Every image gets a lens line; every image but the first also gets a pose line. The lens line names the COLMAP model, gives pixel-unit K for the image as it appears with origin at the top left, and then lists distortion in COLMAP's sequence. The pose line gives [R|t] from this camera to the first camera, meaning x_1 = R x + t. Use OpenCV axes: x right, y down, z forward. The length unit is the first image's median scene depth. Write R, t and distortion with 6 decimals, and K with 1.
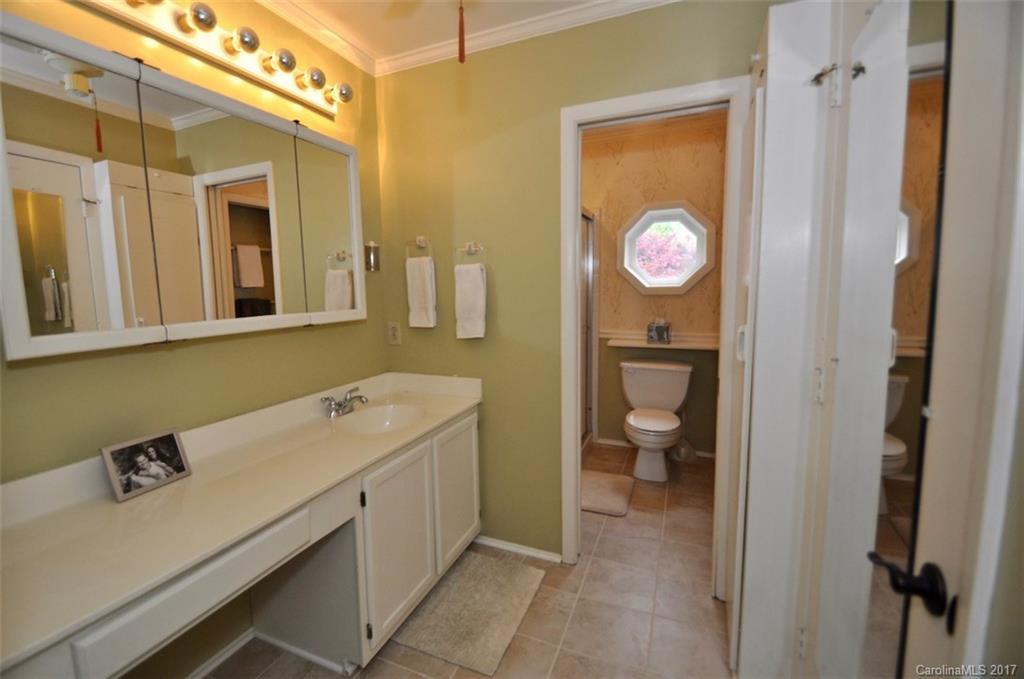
lens RADIAL K [[450.1, 0, 491.8], [0, 450.1, 335.8], [0, 0, 1]] dist [0.015055, -0.017374]
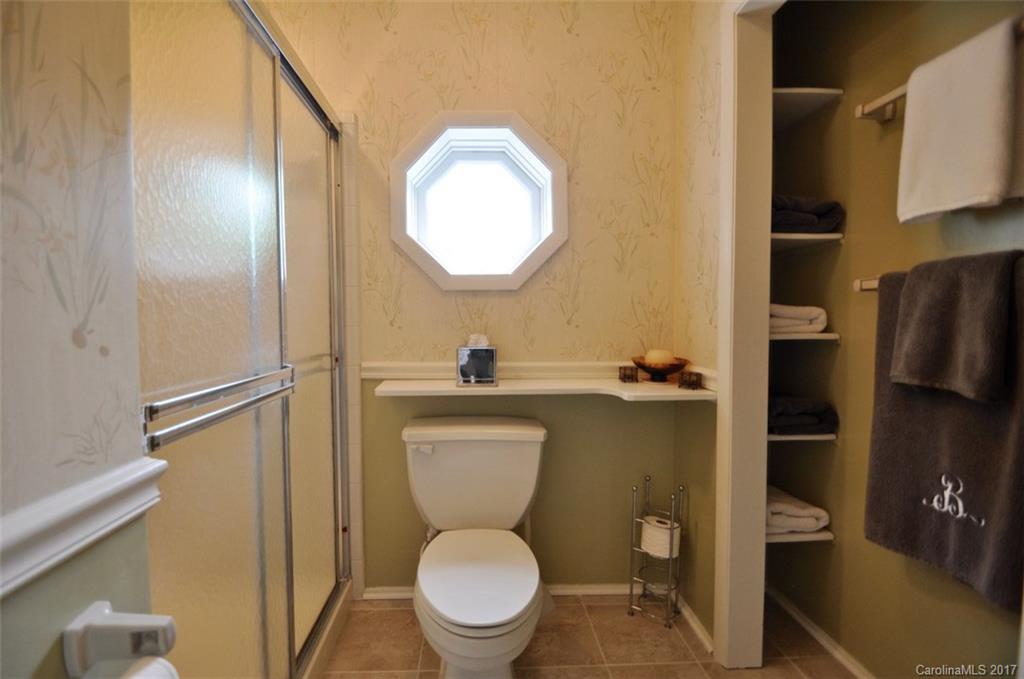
lens RADIAL K [[450.1, 0, 491.8], [0, 450.1, 335.8], [0, 0, 1]] dist [0.015055, -0.017374]
pose [[0.899499, -0.005117, 0.436894, 0.163090], [0.040899, 0.996527, -0.072532, -0.000782], [-0.435005, 0.083111, 0.896584, 0.530387]]
